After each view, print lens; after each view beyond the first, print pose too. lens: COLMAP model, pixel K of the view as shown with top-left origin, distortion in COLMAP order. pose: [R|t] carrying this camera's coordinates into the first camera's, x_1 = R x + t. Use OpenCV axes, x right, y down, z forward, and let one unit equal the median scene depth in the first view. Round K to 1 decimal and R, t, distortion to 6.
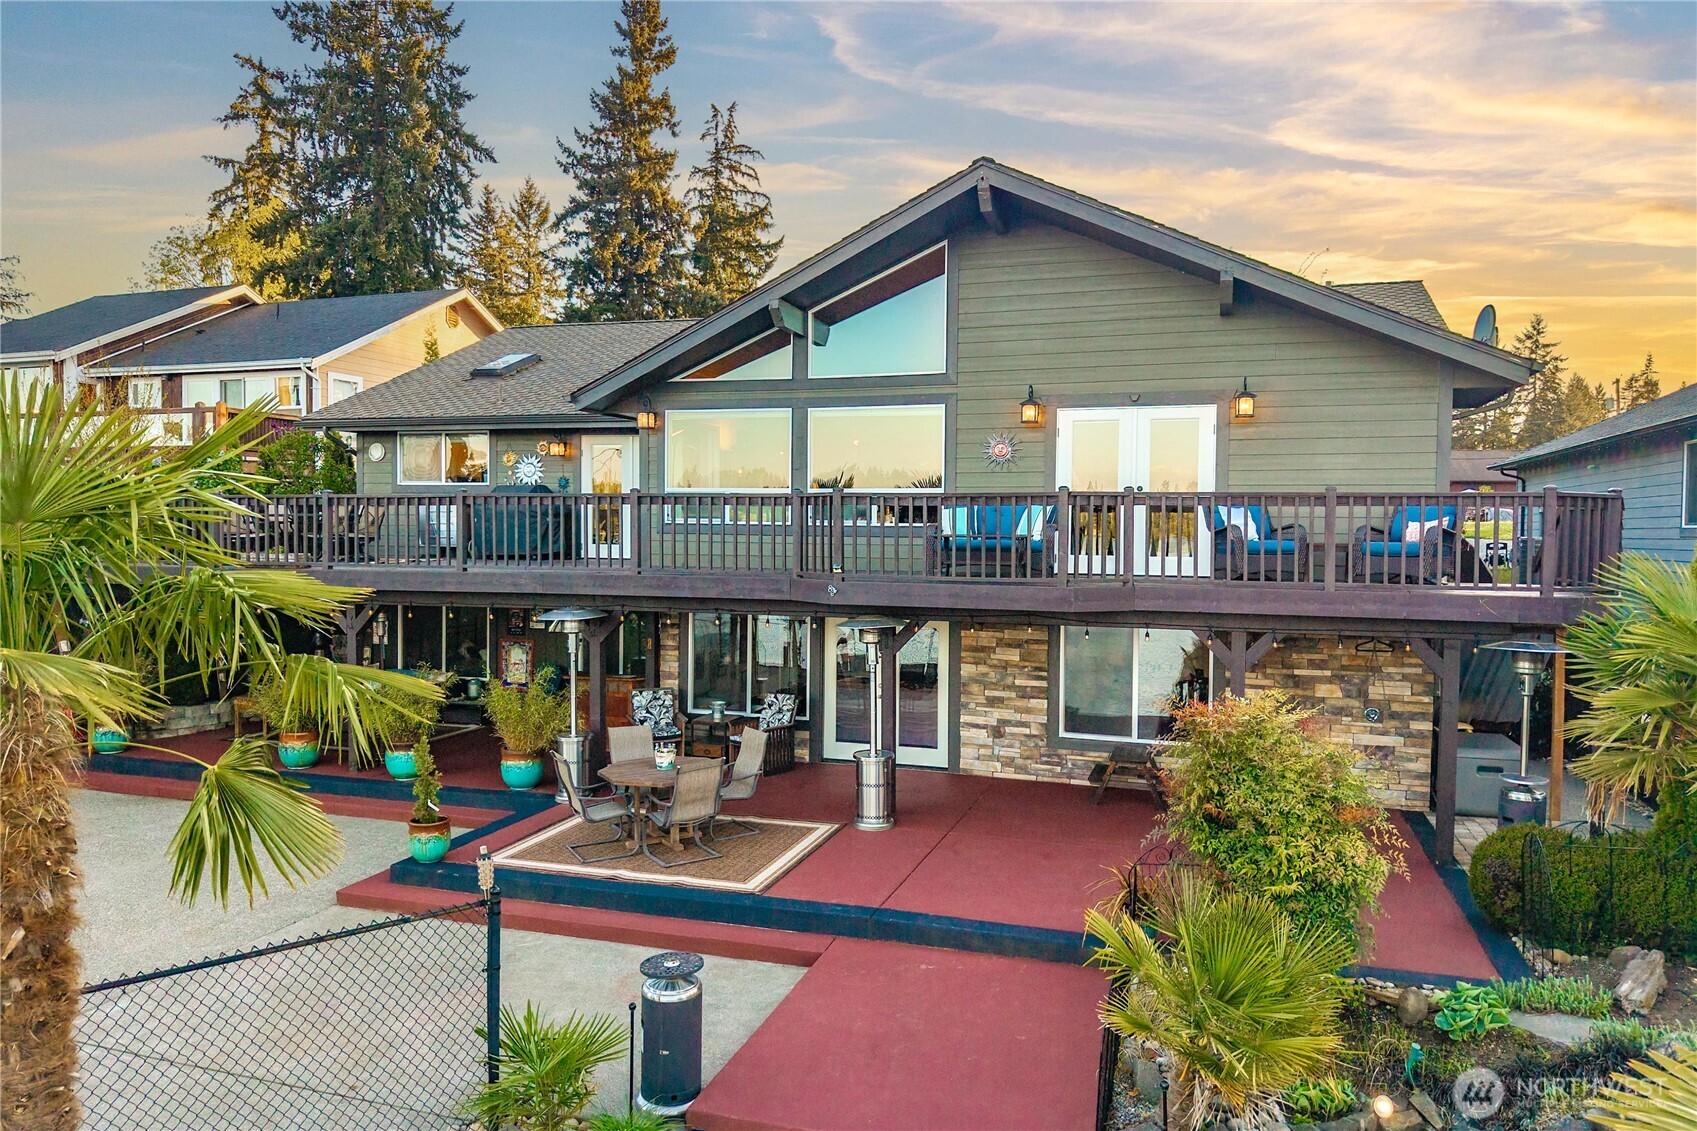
lens RADIAL K [[1126.5, 0, 848.5], [0, 1126.5, 565.5], [0, 0, 1]] dist [0.010389, -0.000181]
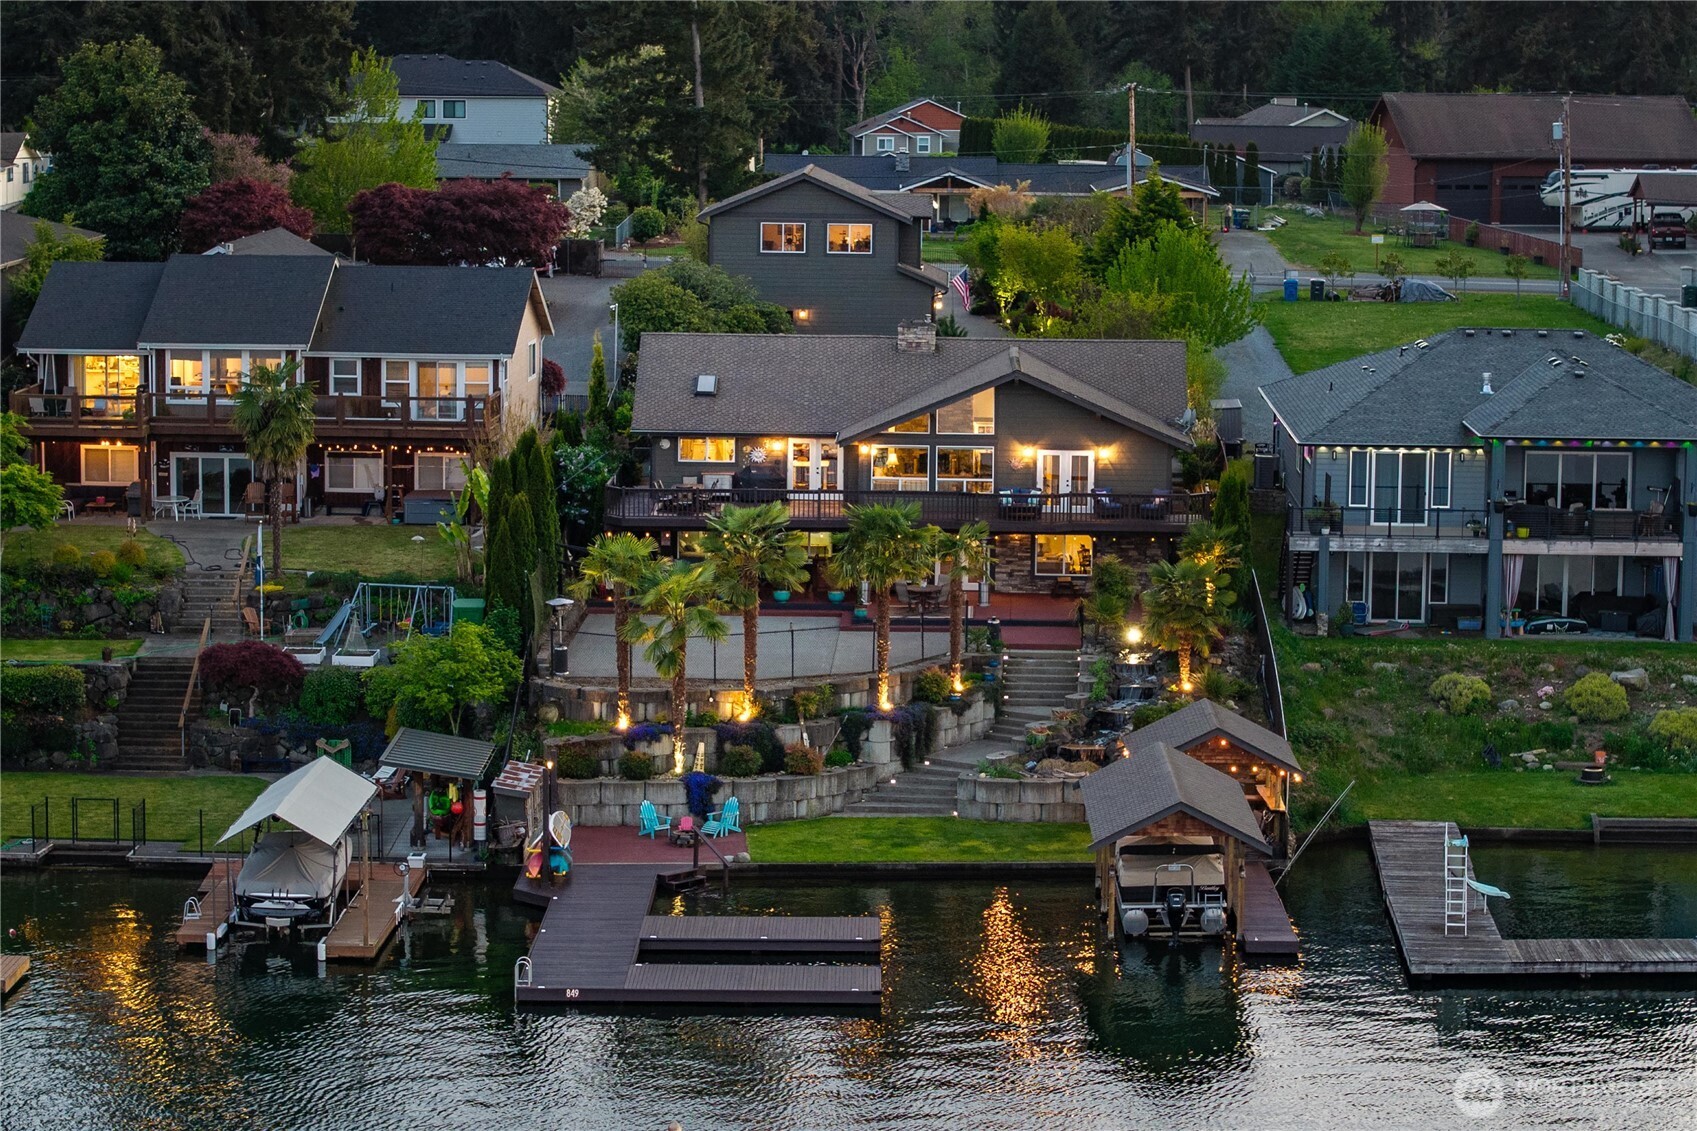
lens RADIAL K [[3317.6, 0, 848.5], [0, 3317.6, 565.5], [0, 0, 1]] dist [-0.524751, 5.360940]
pose [[0.961907, -0.037883, 0.270738, -0.356130], [0.008020, 0.993836, 0.110569, -0.111051], [-0.273258, -0.104186, 0.956282, -0.957617]]
